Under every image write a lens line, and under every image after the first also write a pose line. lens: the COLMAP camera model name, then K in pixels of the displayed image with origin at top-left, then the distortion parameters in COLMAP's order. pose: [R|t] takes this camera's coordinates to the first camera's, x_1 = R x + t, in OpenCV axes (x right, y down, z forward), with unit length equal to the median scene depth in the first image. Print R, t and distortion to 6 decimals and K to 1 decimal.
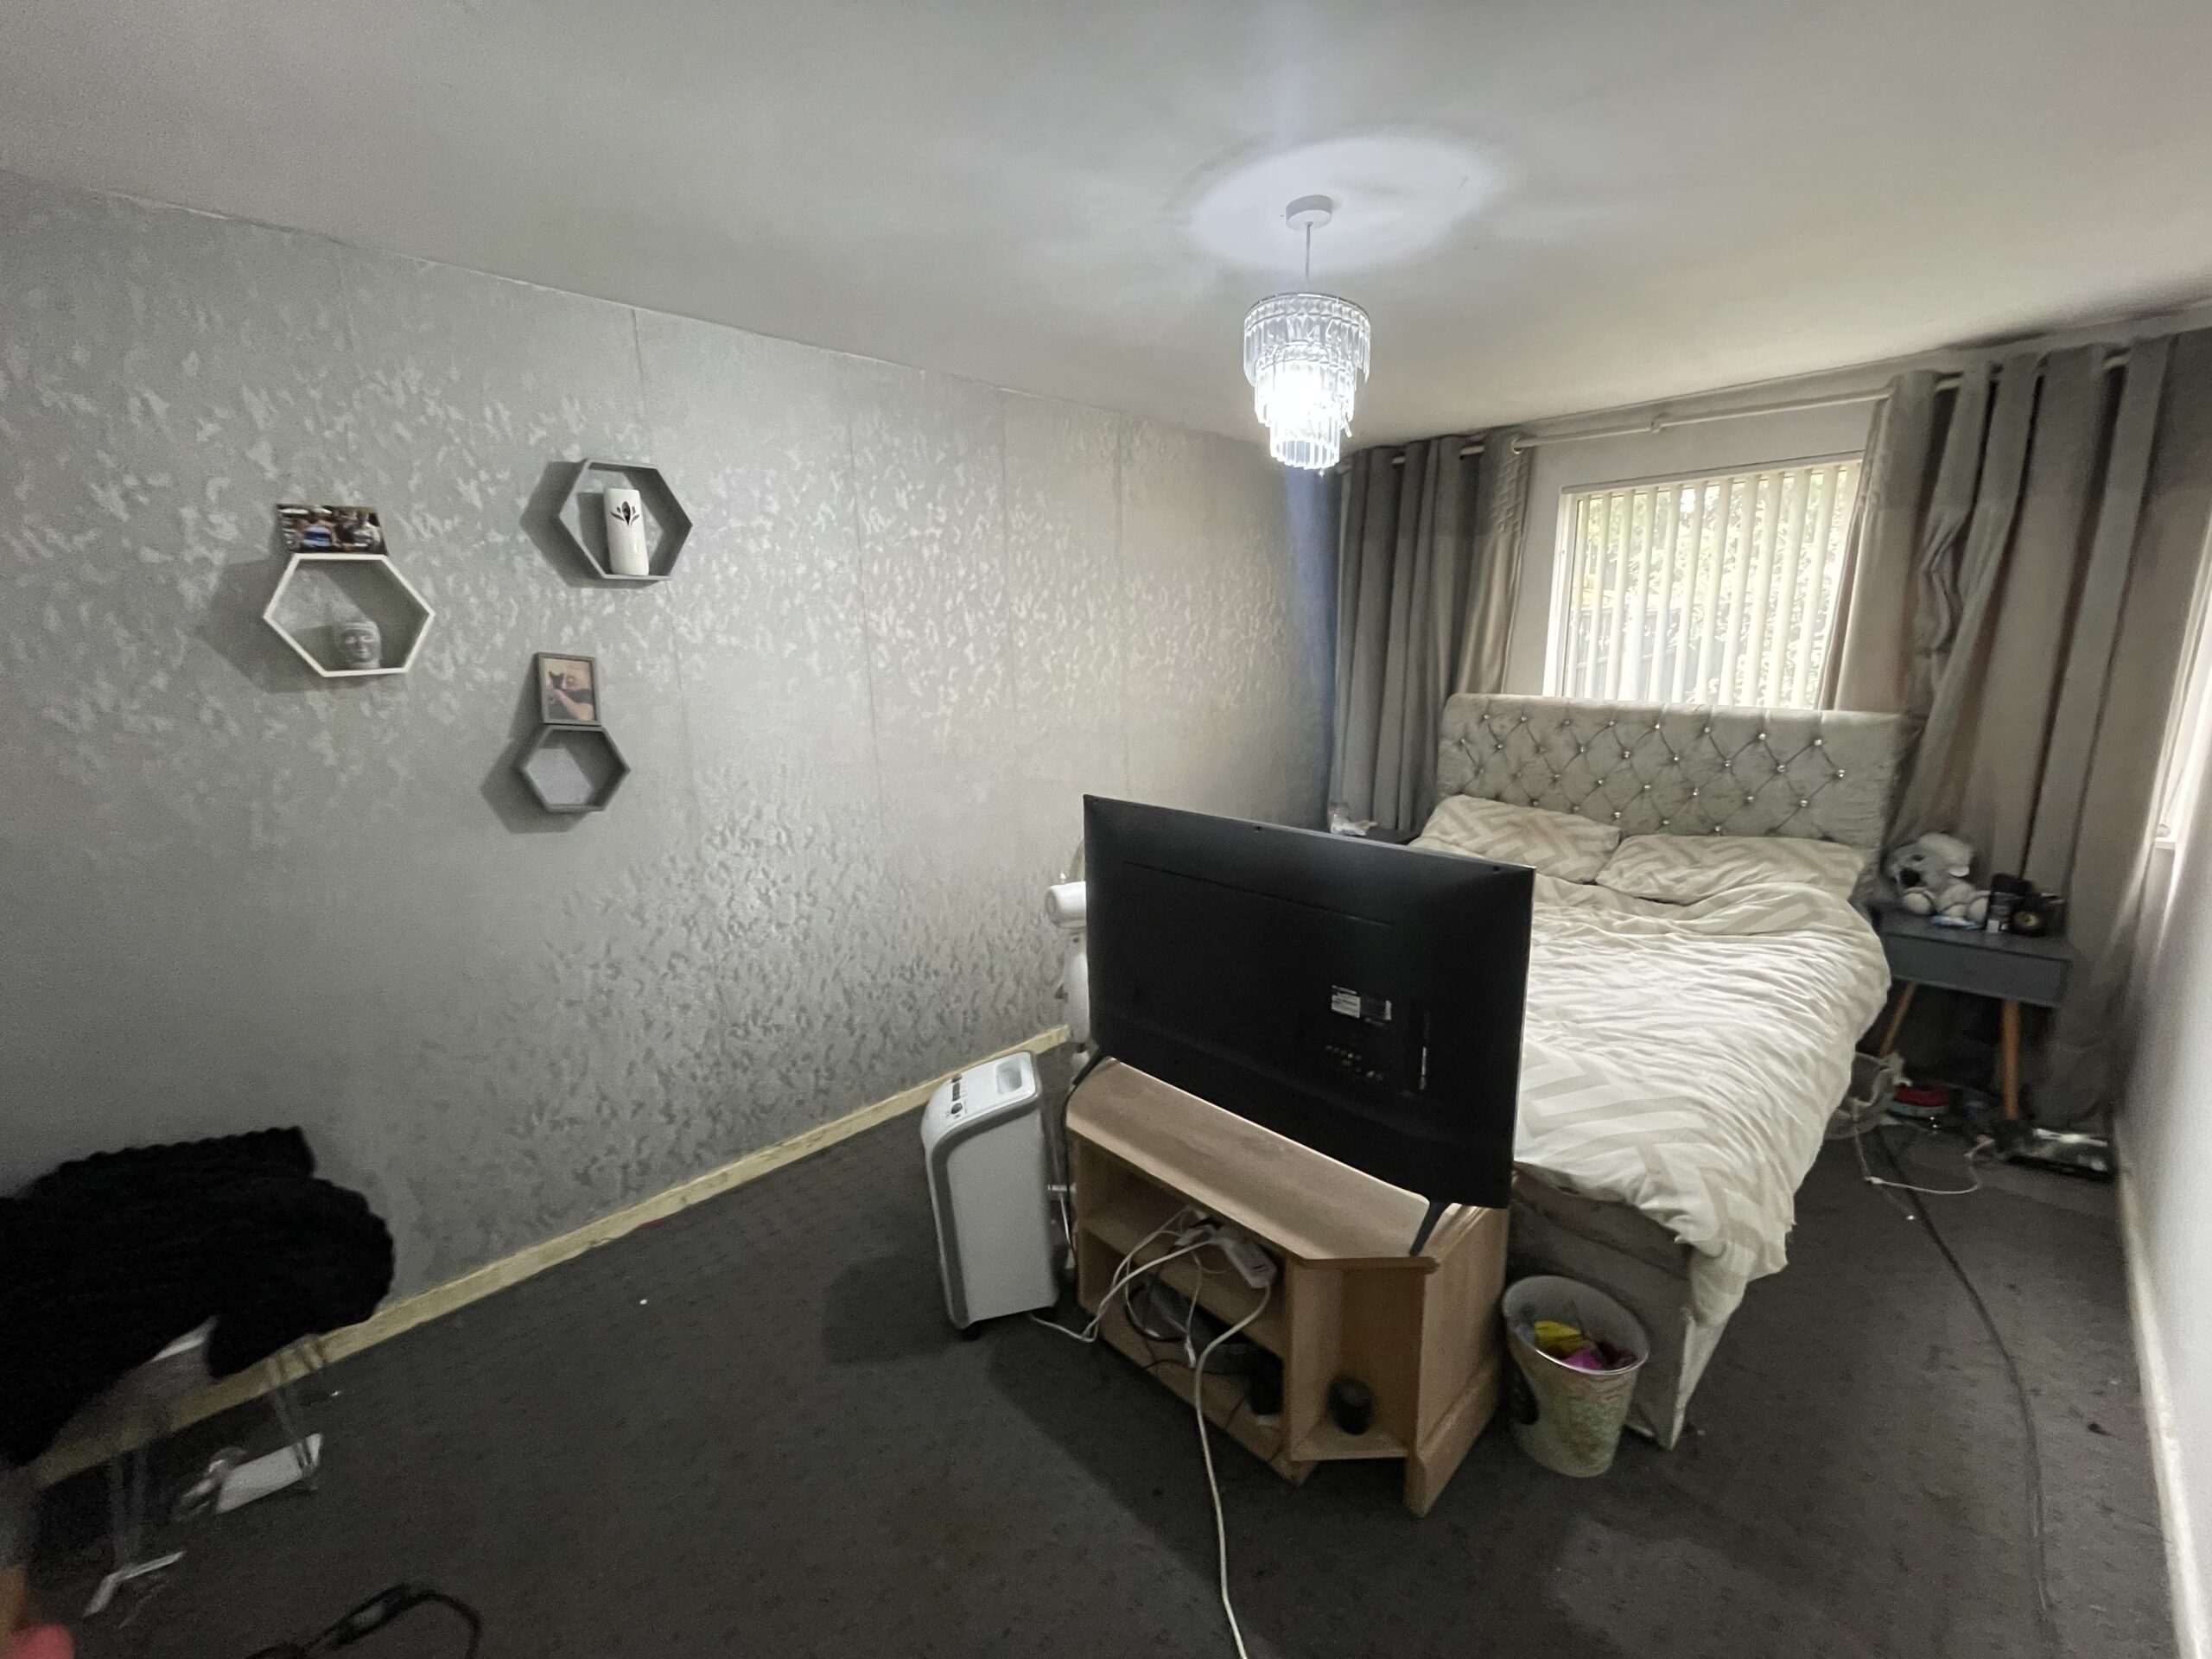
lens RADIAL K [[901.8, 0, 1098.2], [0, 901.8, 824.1], [0, 0, 1]] dist [-0.000492, -0.000071]
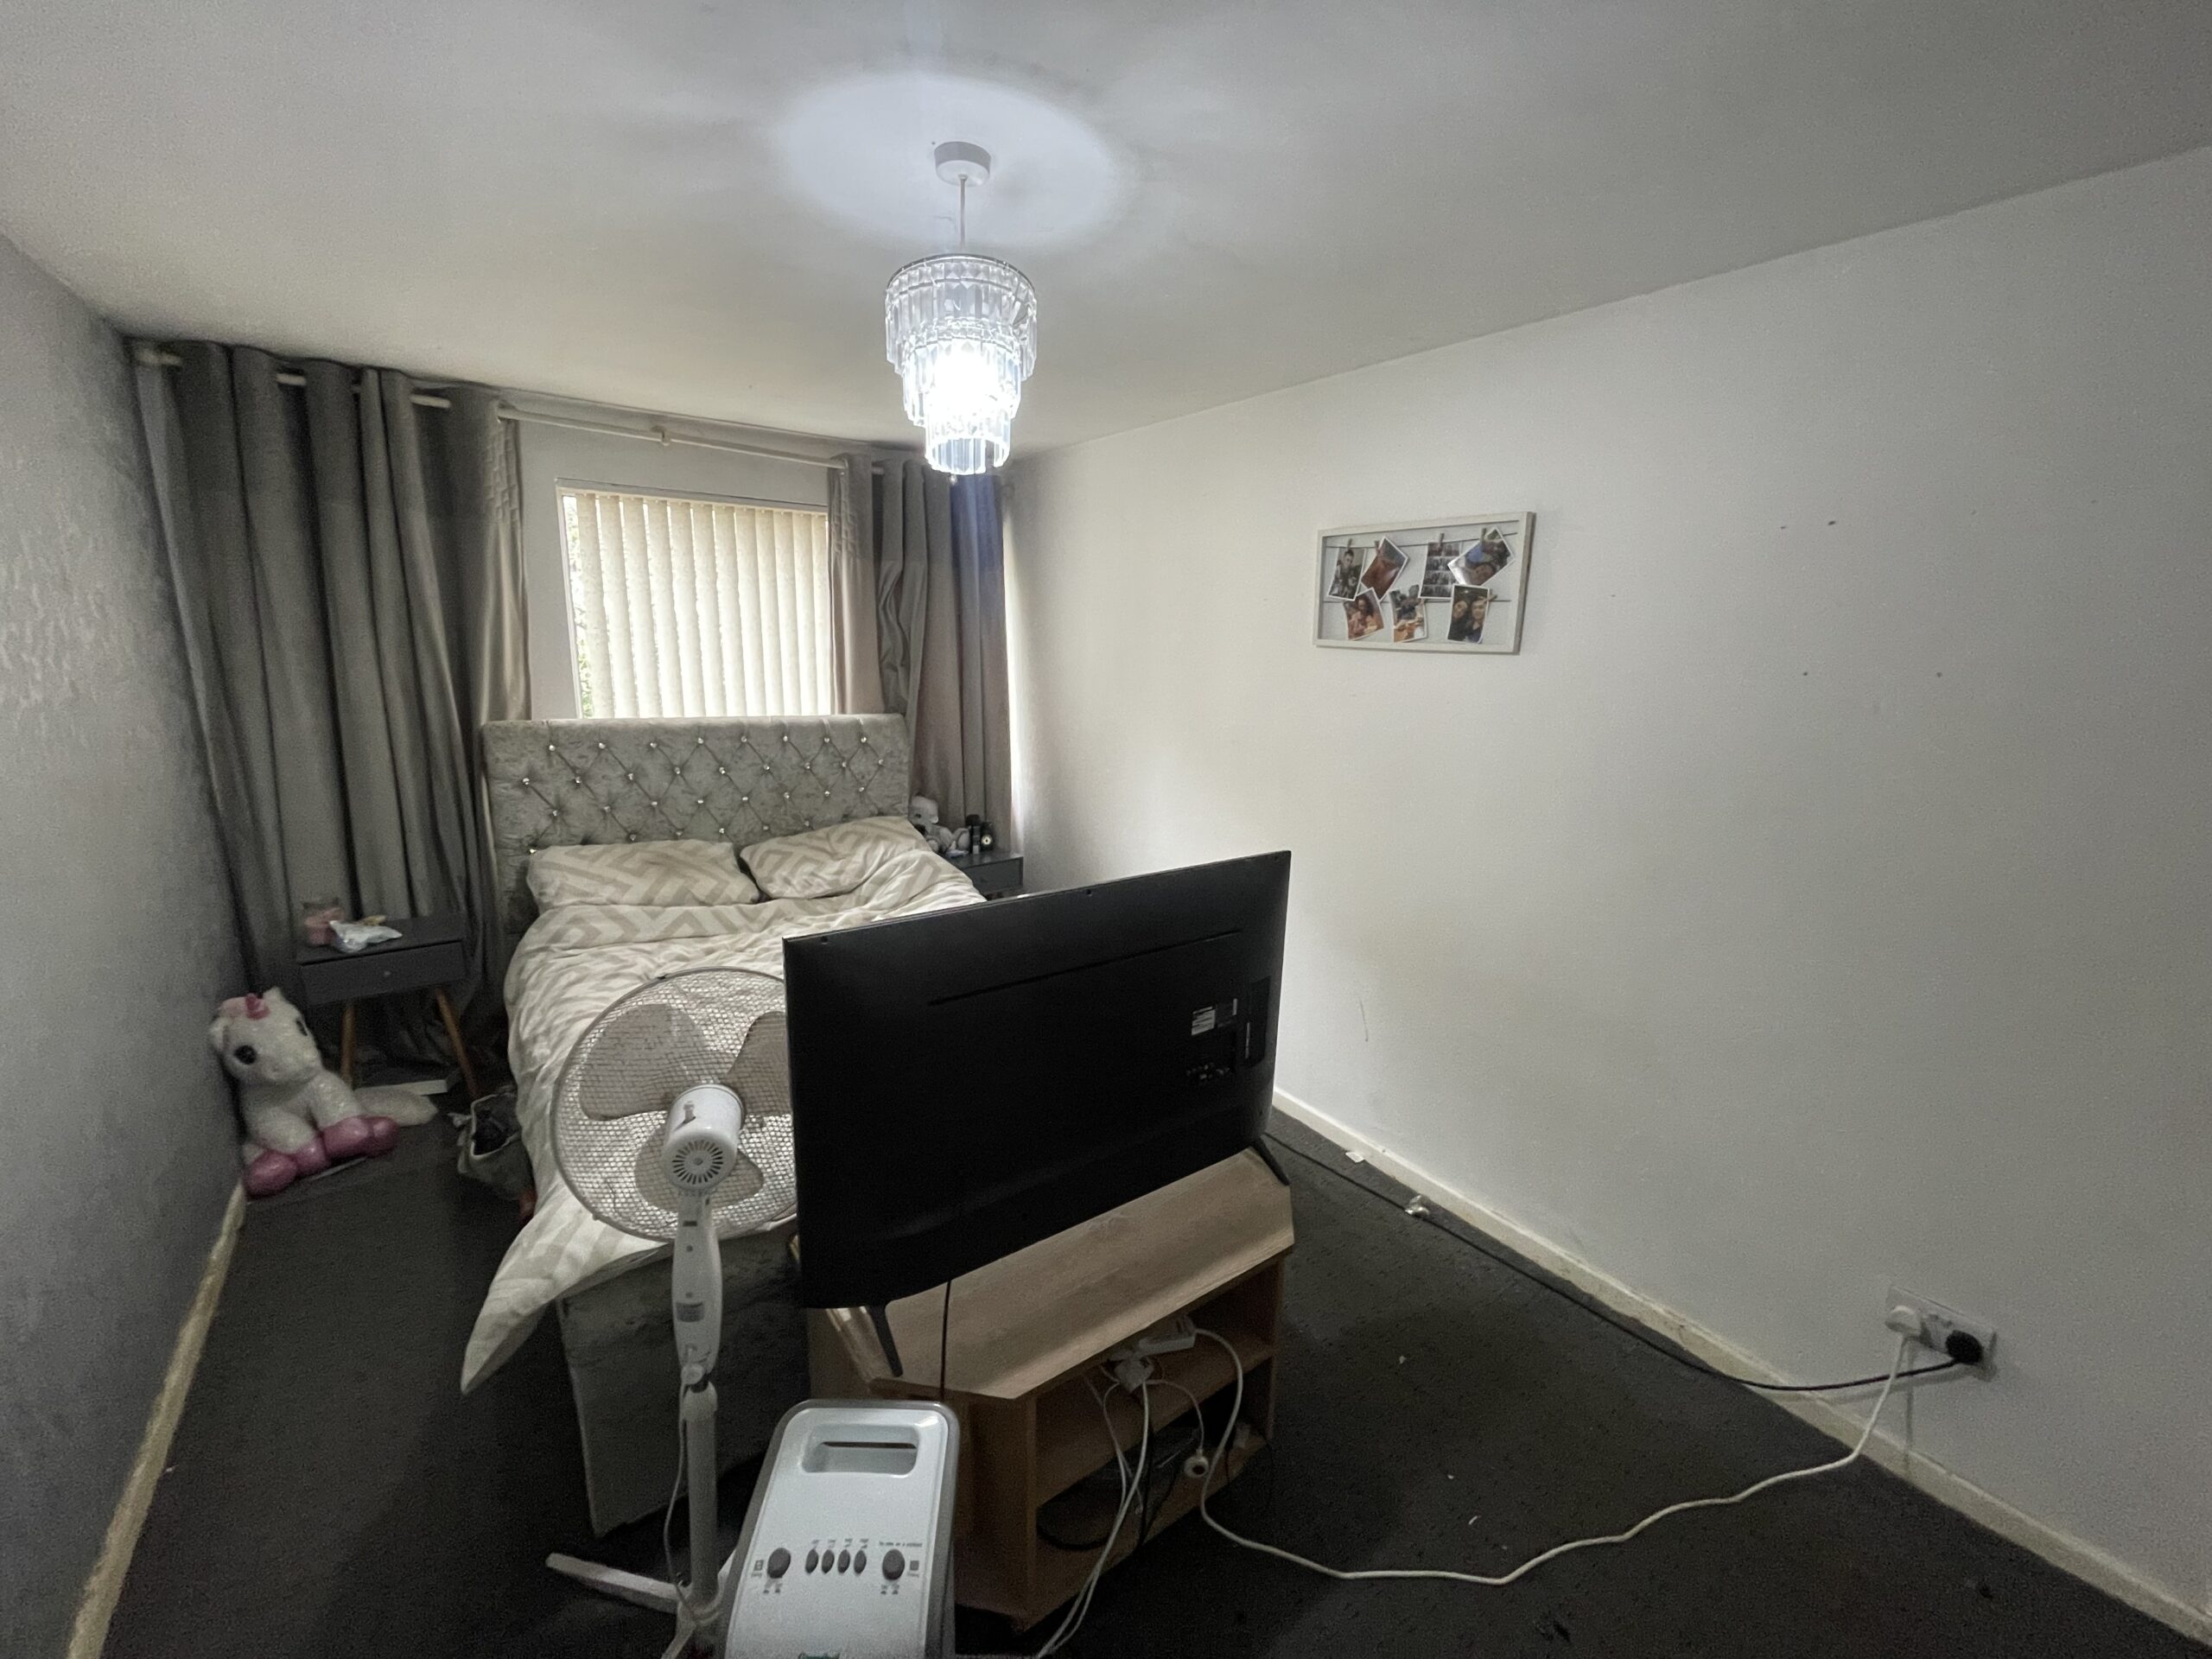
lens RADIAL K [[901.8, 0, 1098.2], [0, 901.8, 824.1], [0, 0, 1]] dist [-0.000492, -0.000071]
pose [[0.132209, -0.182371, 0.974301, -0.377302], [0.176845, 0.971499, 0.157849, -0.111489], [-0.975319, 0.151431, 0.160692, 0.472764]]
